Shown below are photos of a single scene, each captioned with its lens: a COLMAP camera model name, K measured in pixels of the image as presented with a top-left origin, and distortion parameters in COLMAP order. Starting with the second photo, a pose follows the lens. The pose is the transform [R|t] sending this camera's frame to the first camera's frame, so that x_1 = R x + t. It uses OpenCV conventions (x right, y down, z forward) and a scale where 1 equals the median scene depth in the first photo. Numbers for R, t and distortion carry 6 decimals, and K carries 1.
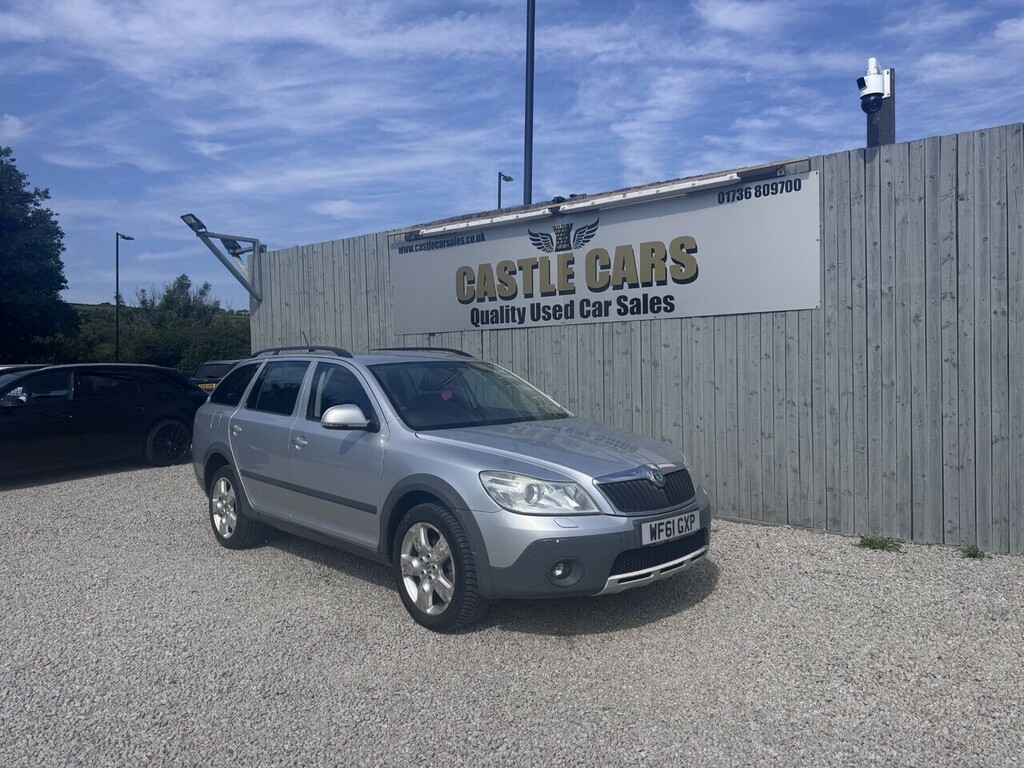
lens RADIAL K [[734.9, 0, 520.8], [0, 734.9, 385.9], [0, 0, 1]] dist [0.025990, -0.027671]
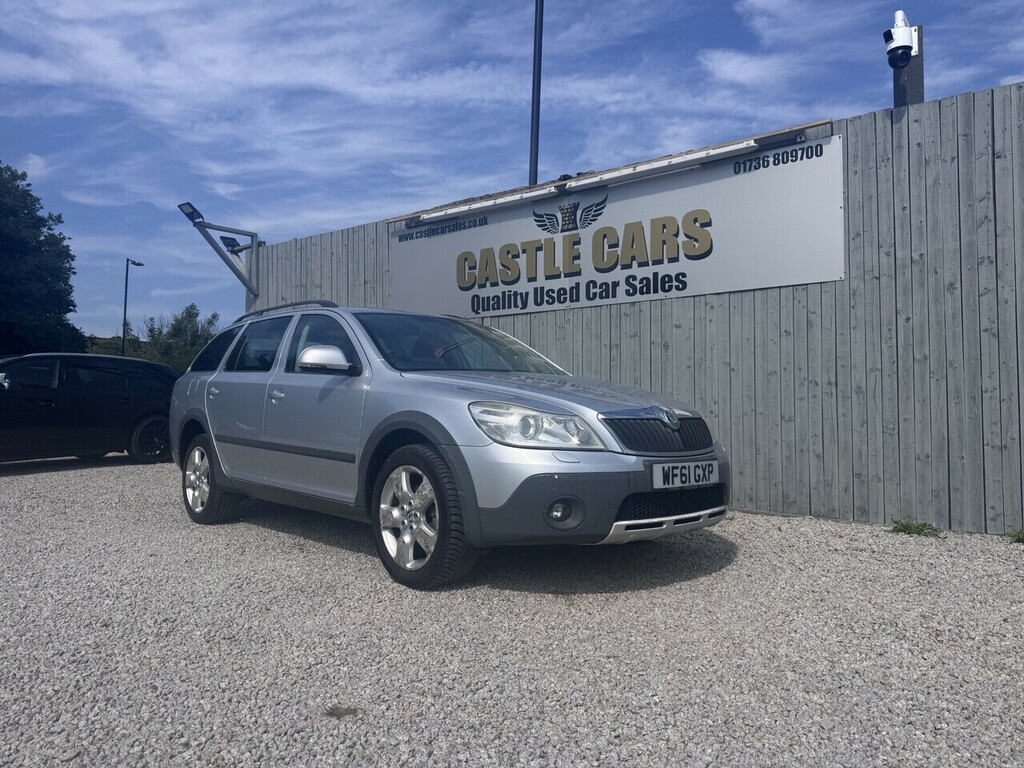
lens RADIAL K [[734.9, 0, 514.7], [0, 734.9, 383.5], [0, 0, 1]] dist [0.025990, -0.027671]
pose [[0.999716, 0.017791, -0.015850, 0.007321], [-0.018723, 0.997979, -0.060729, 0.090099], [0.014737, 0.061009, 0.998028, 0.073606]]
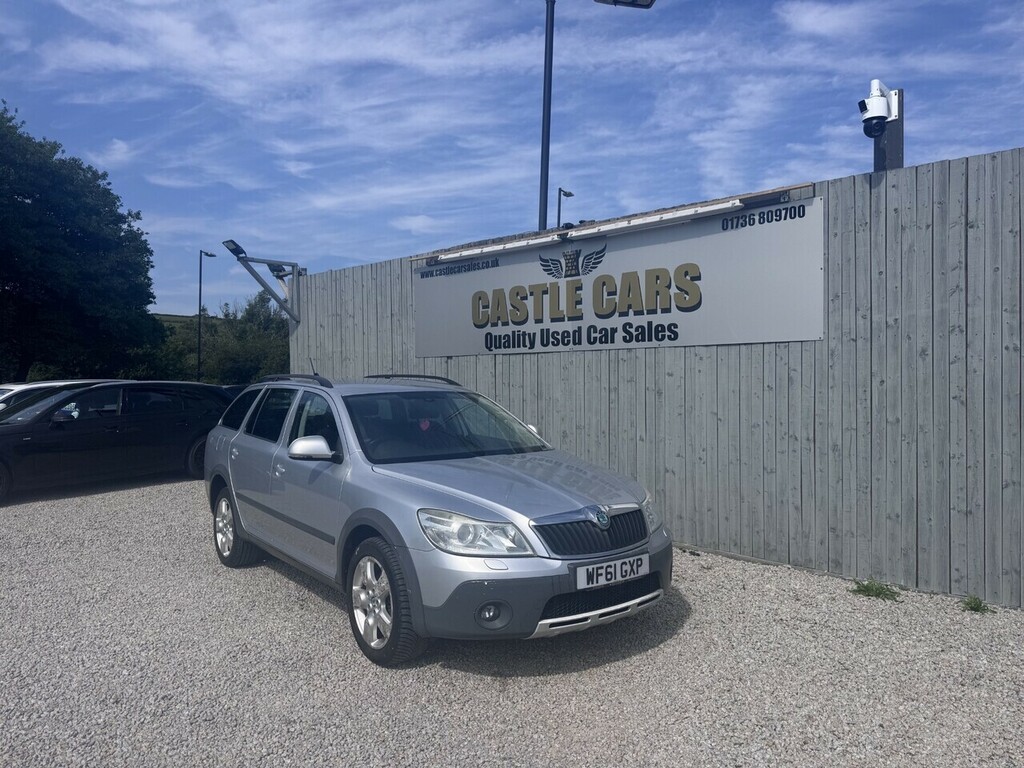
lens RADIAL K [[734.9, 0, 512.1], [0, 734.9, 389.4], [0, 0, 1]] dist [0.025990, -0.027671]
pose [[0.993699, 0.014243, -0.111175, 0.112101], [-0.015537, 0.999821, -0.010775, -0.024130], [0.111002, 0.012434, 0.993742, 0.003828]]
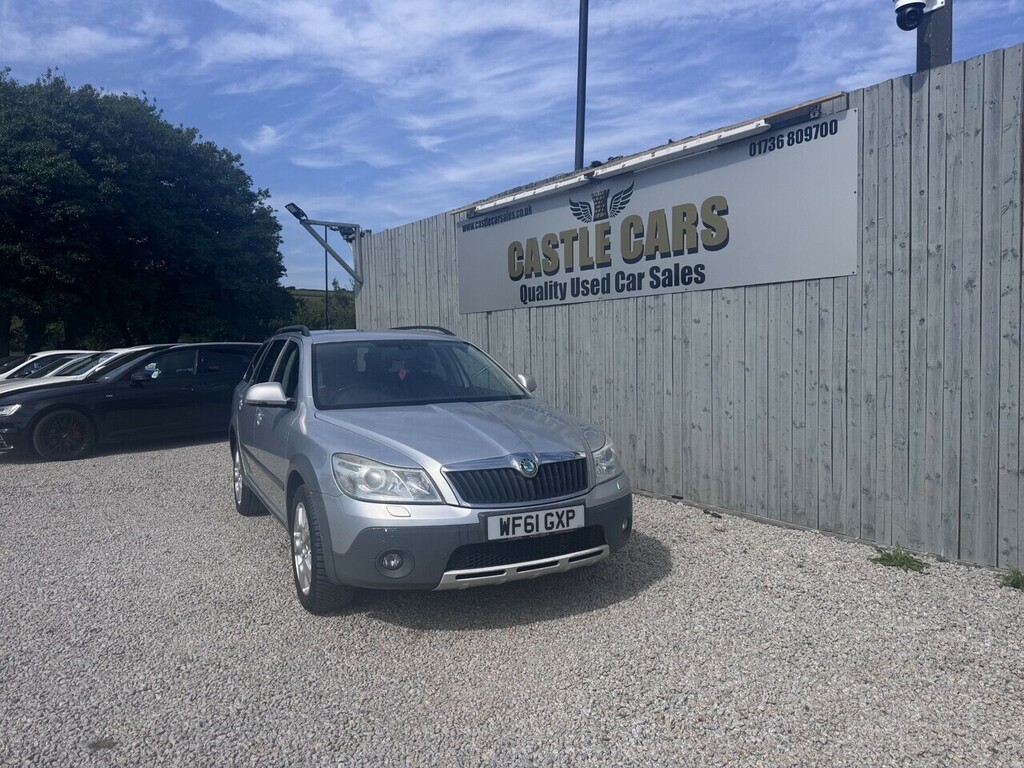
lens RADIAL K [[734.9, 0, 511.7], [0, 734.9, 387.6], [0, 0, 1]] dist [0.025990, -0.027671]
pose [[0.957987, 0.015934, -0.286369, 0.274398], [-0.007058, 0.999463, 0.031998, -0.001265], [0.286725, -0.028632, 0.957585, 0.085657]]
